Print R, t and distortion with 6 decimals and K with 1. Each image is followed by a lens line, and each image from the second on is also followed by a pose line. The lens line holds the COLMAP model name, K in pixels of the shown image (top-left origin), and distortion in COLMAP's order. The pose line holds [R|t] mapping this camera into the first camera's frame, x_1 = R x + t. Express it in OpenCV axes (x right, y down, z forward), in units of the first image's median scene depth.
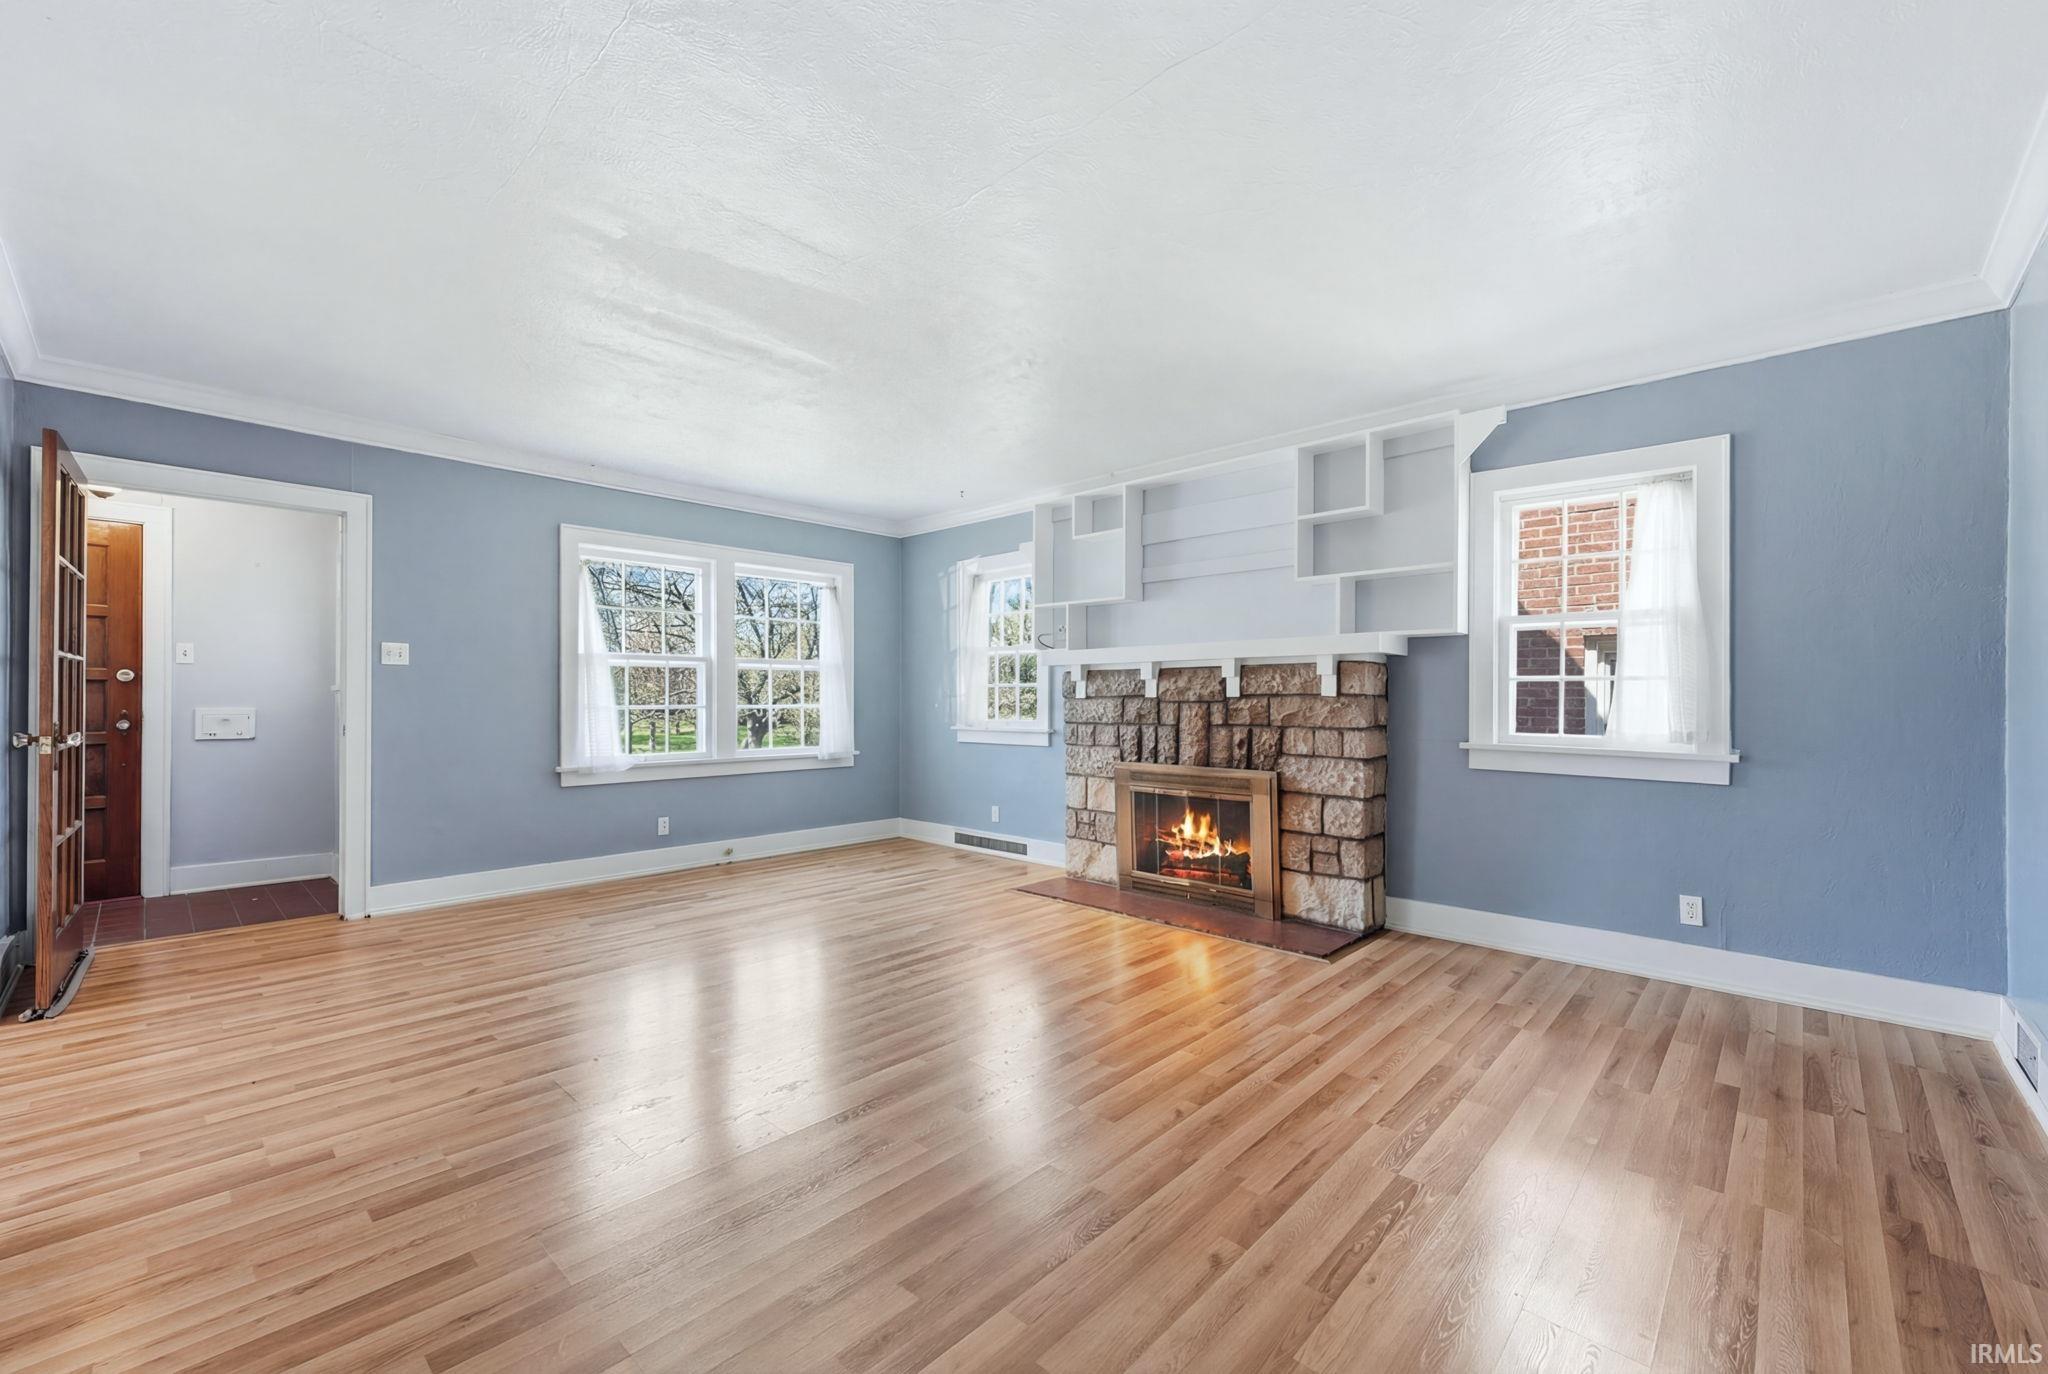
lens RADIAL K [[827.1, 0, 1019.6], [0, 827.1, 691.3], [0, 0, 1]] dist [0.000229, 0.000278]
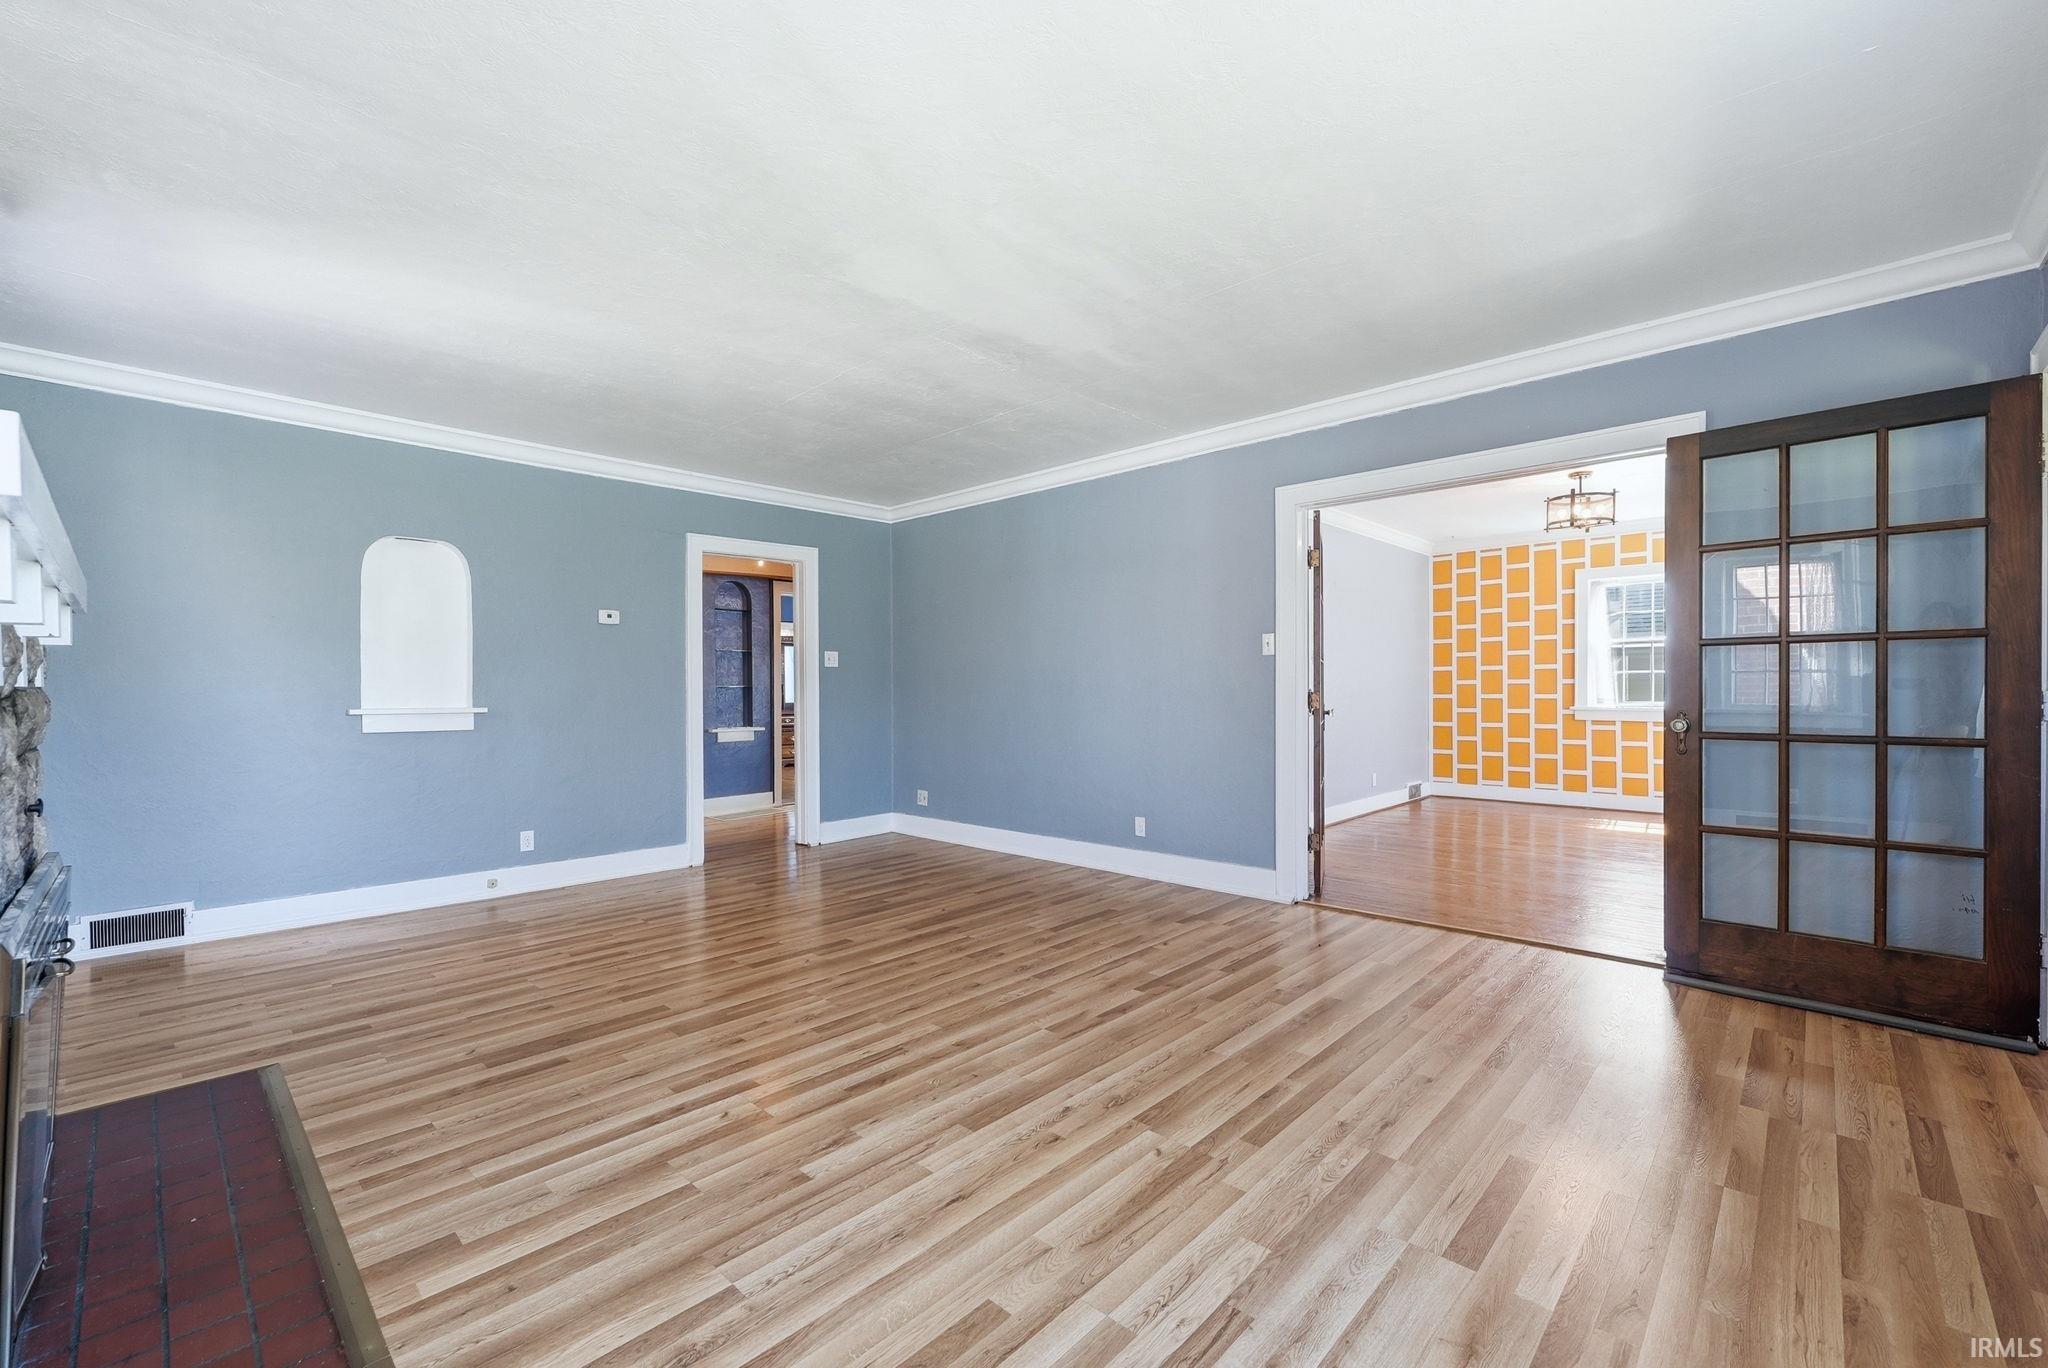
lens RADIAL K [[850.9, 0, 1024.0], [0, 850.9, 684.0], [0, 0, 1]] dist [-0.000320, -0.000041]
pose [[-0.999993, 0.002811, -0.002325, -0.208746], [0.002849, 0.999865, -0.016188, 0.013383], [0.002279, -0.016194, -0.999866, 1.362386]]
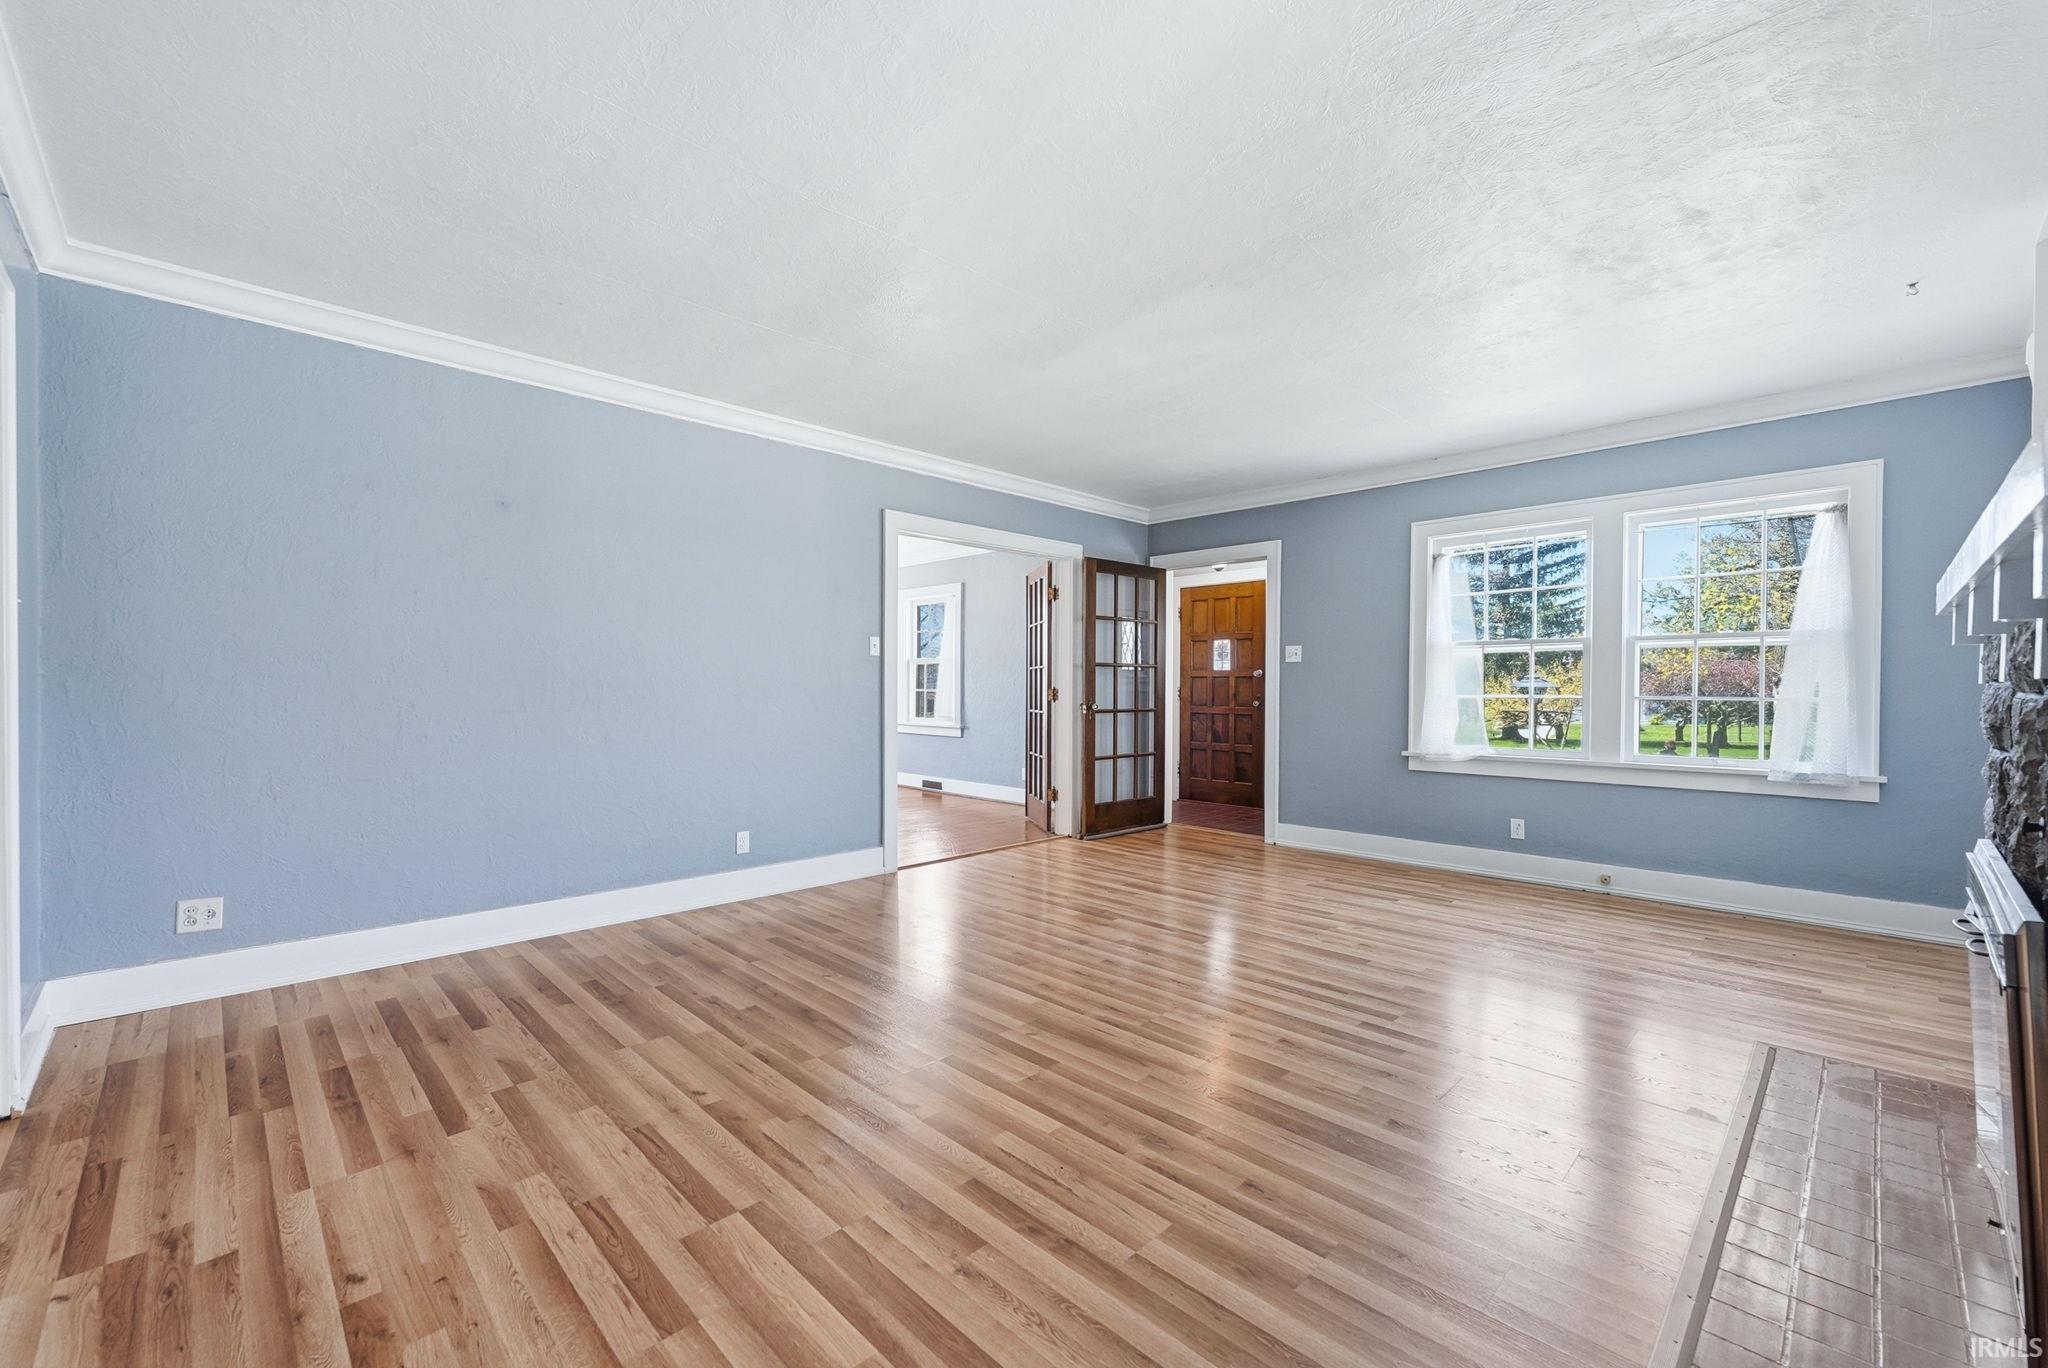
lens RADIAL K [[827.1, 0, 1019.6], [0, 827.1, 688.3], [0, 0, 1]] dist [0.000229, 0.000278]
pose [[-0.035023, 0.000227, -0.999386, 0.585212], [0.005782, 0.999983, 0.000024, 0.007689], [0.999370, -0.005778, -0.035023, 0.583628]]
